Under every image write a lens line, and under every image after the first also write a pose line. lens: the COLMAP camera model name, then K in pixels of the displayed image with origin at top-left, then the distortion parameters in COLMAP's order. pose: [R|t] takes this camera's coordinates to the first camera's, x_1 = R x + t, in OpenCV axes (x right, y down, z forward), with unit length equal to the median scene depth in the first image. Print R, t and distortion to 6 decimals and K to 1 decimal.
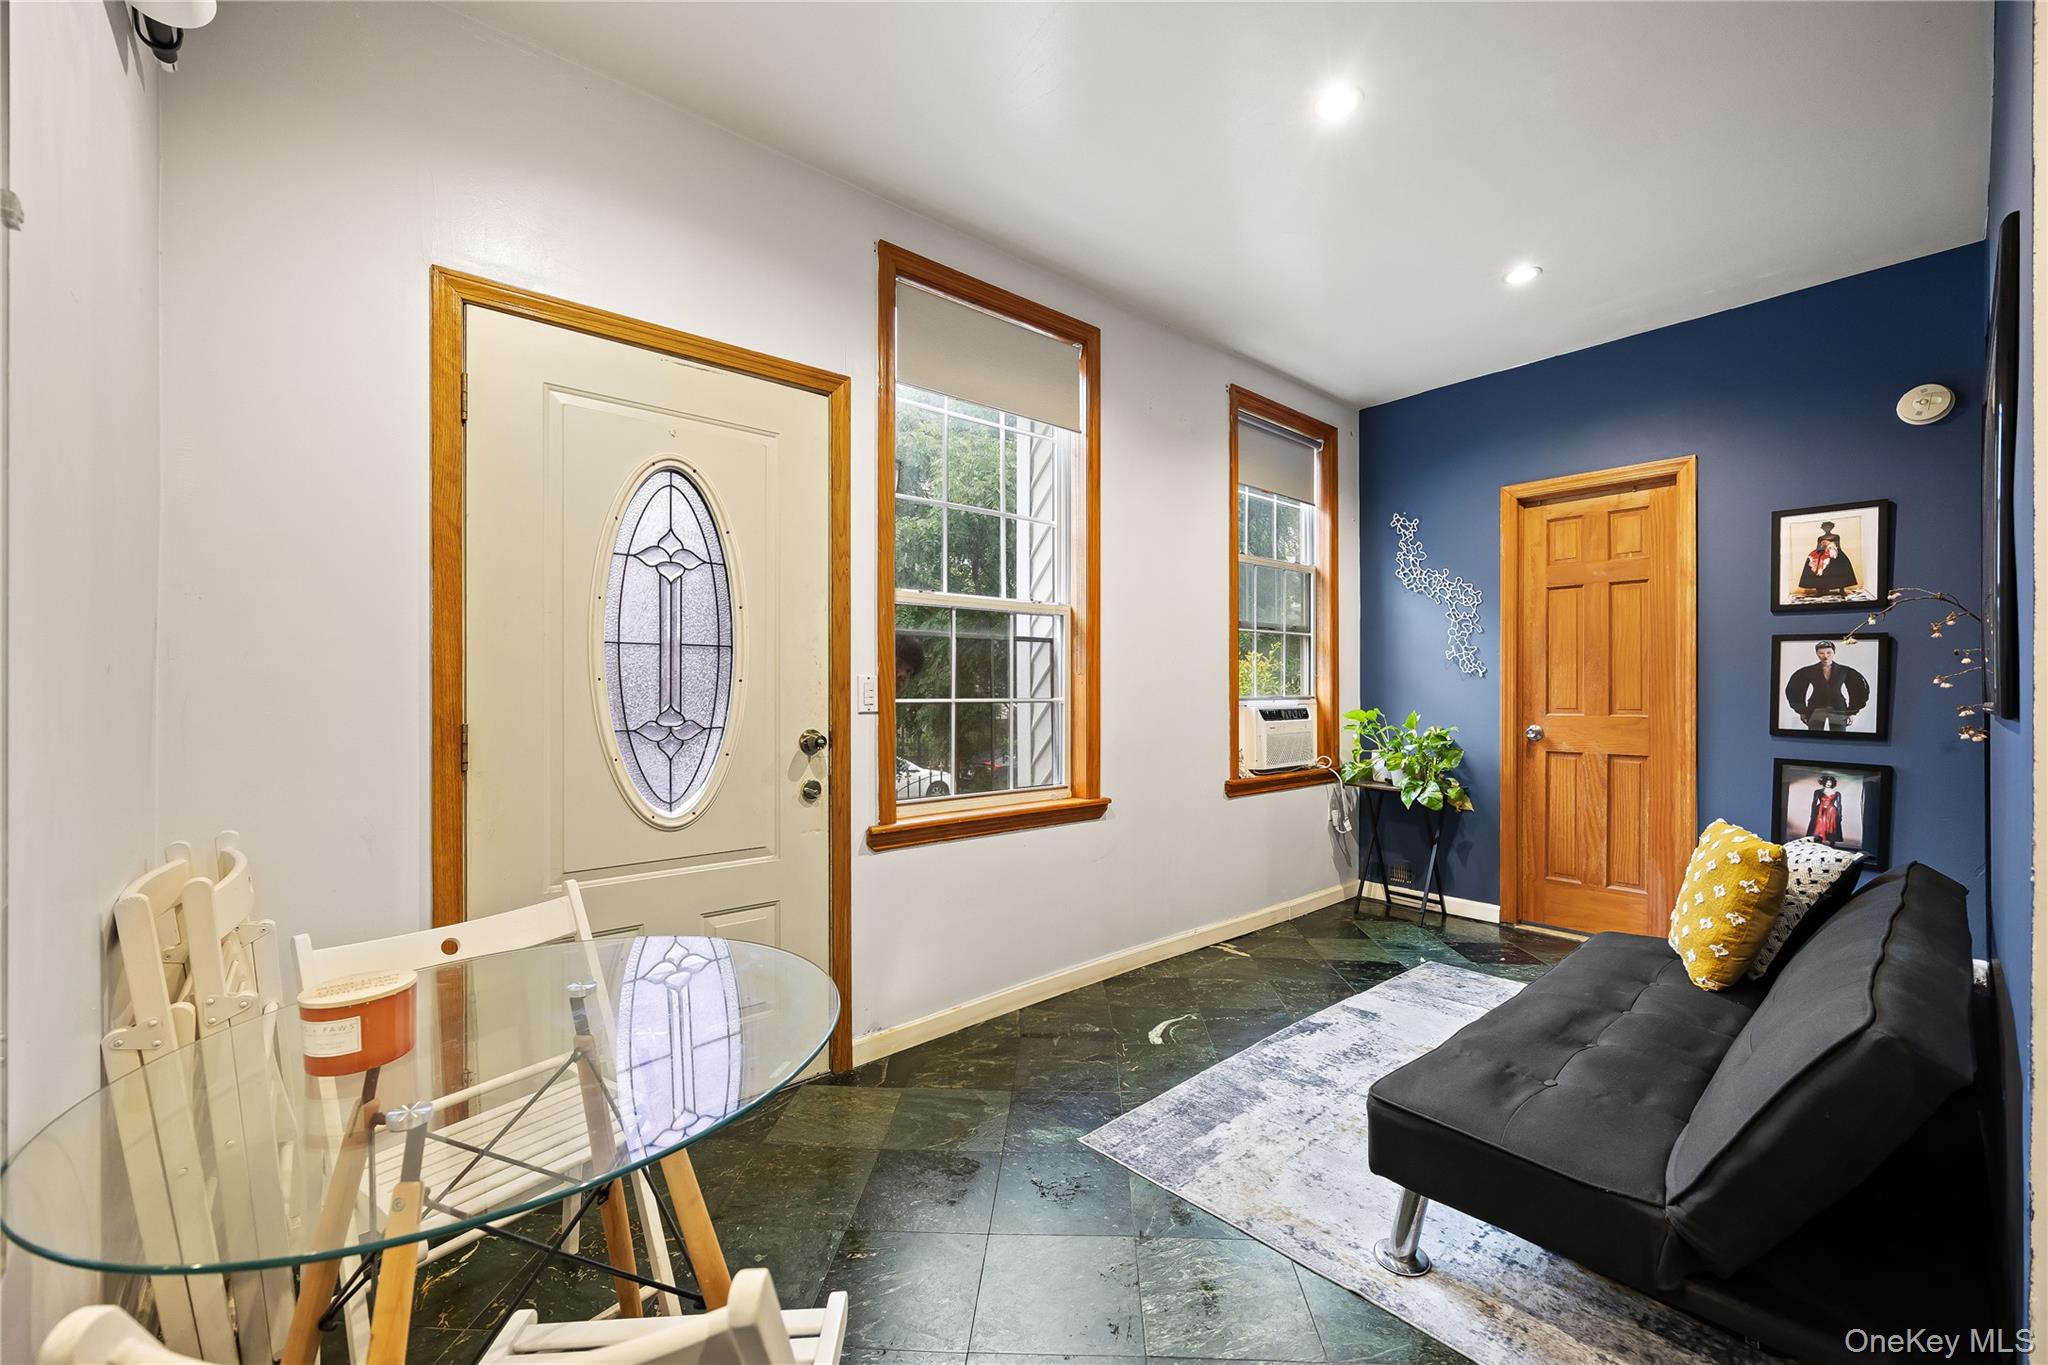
lens RADIAL K [[830.7, 0, 1025.8], [0, 830.7, 690.8], [0, 0, 1]] dist [0.006669, -0.001402]
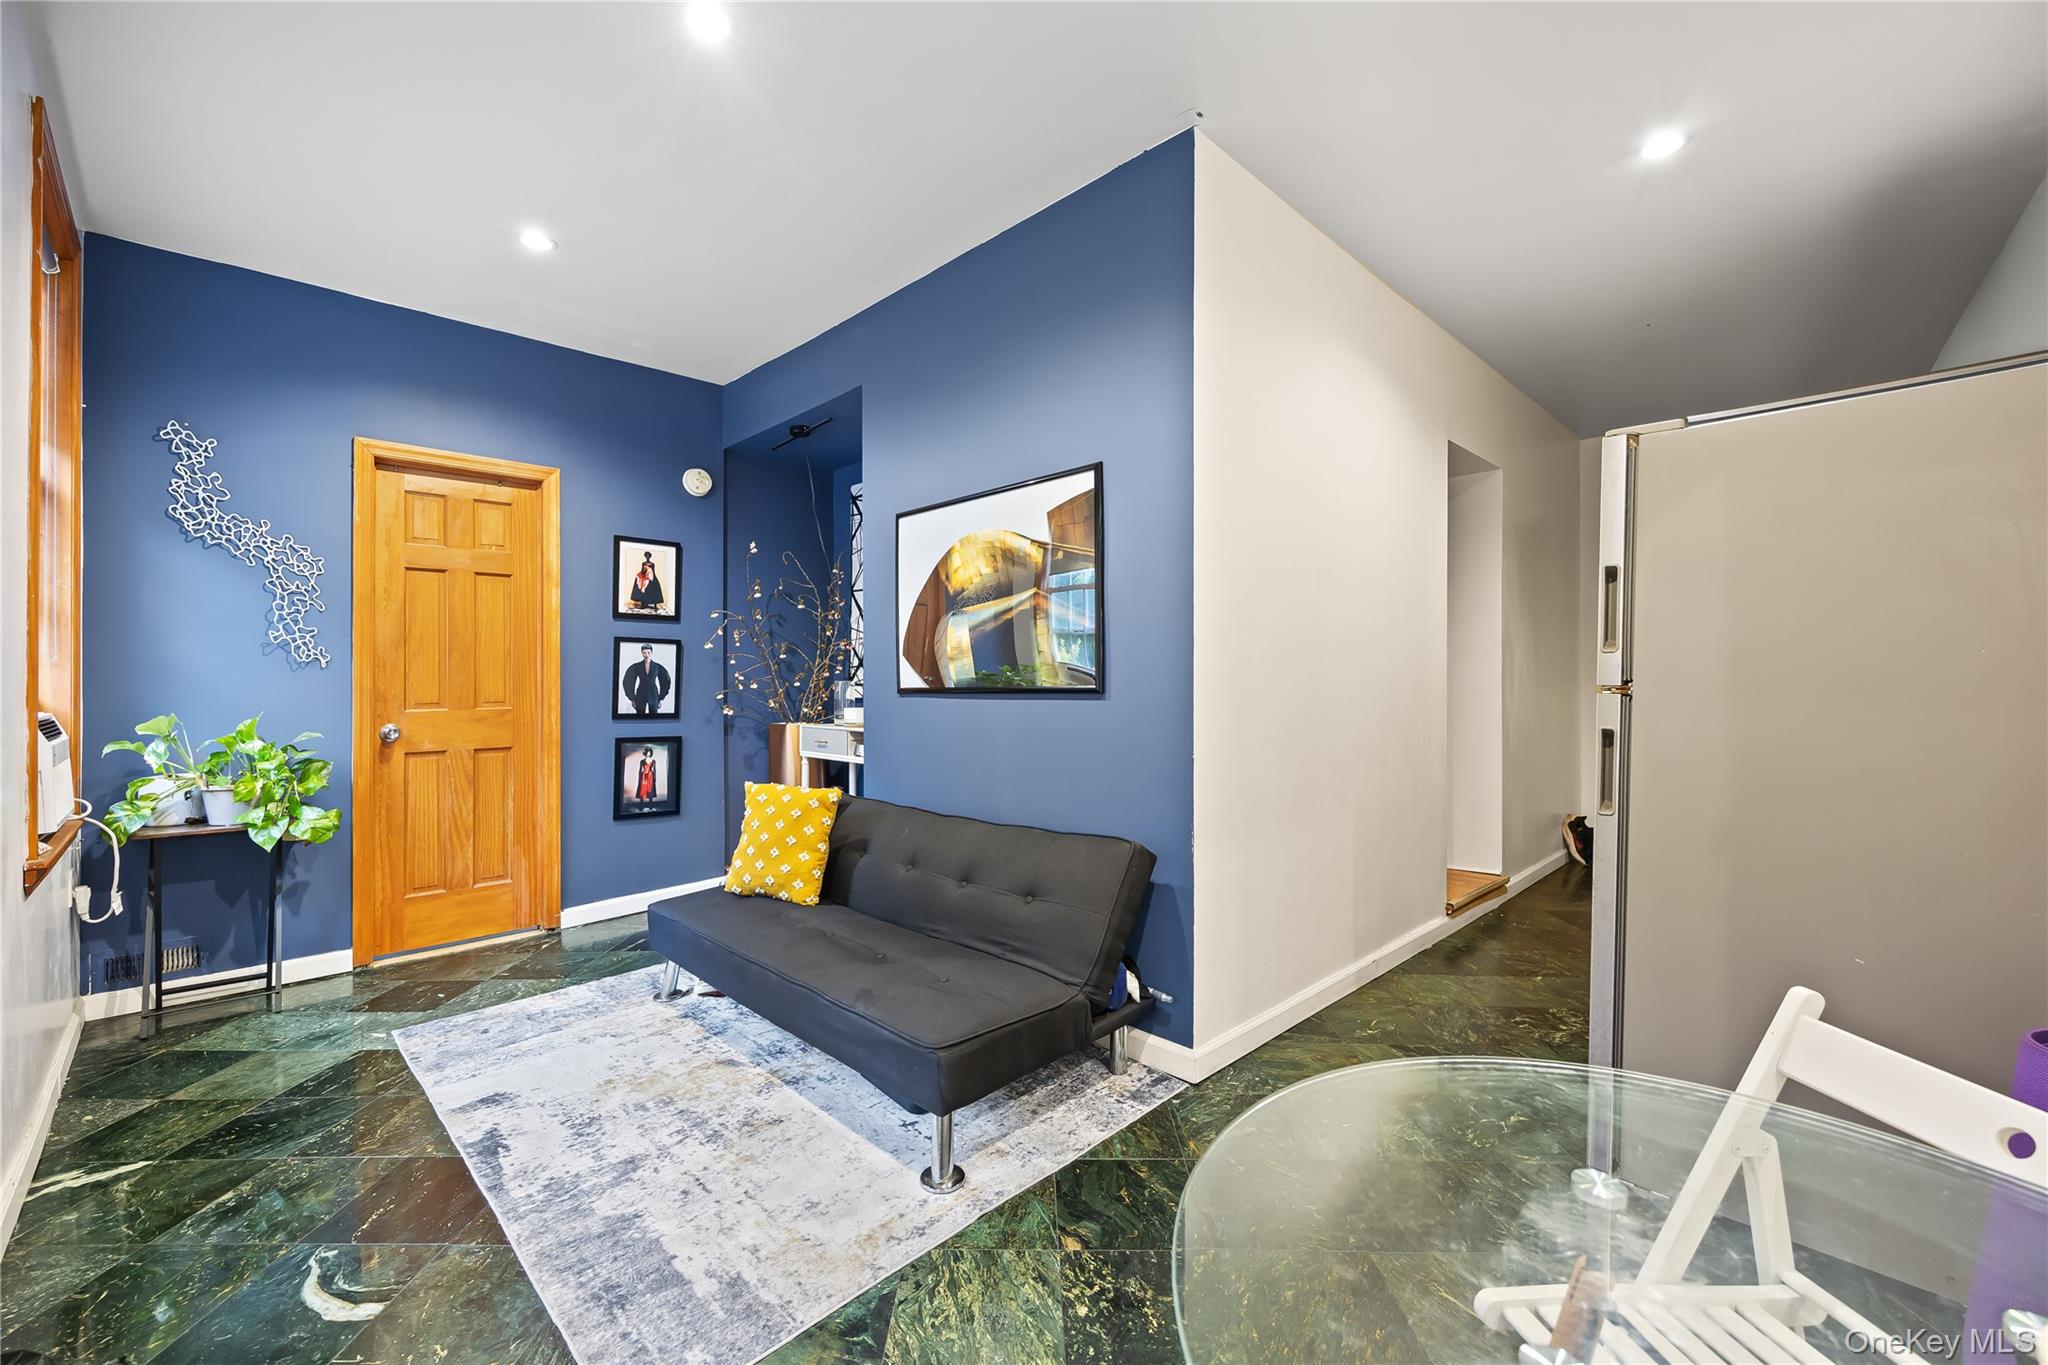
lens RADIAL K [[830.7, 0, 1026.2], [0, 830.7, 675.2], [0, 0, 1]] dist [0.006669, -0.001402]
pose [[-0.054280, 0.004818, 0.998514, -0.344478], [0.007413, 0.999963, -0.004422, -0.000879], [-0.998498, 0.007162, -0.054314, 0.468599]]
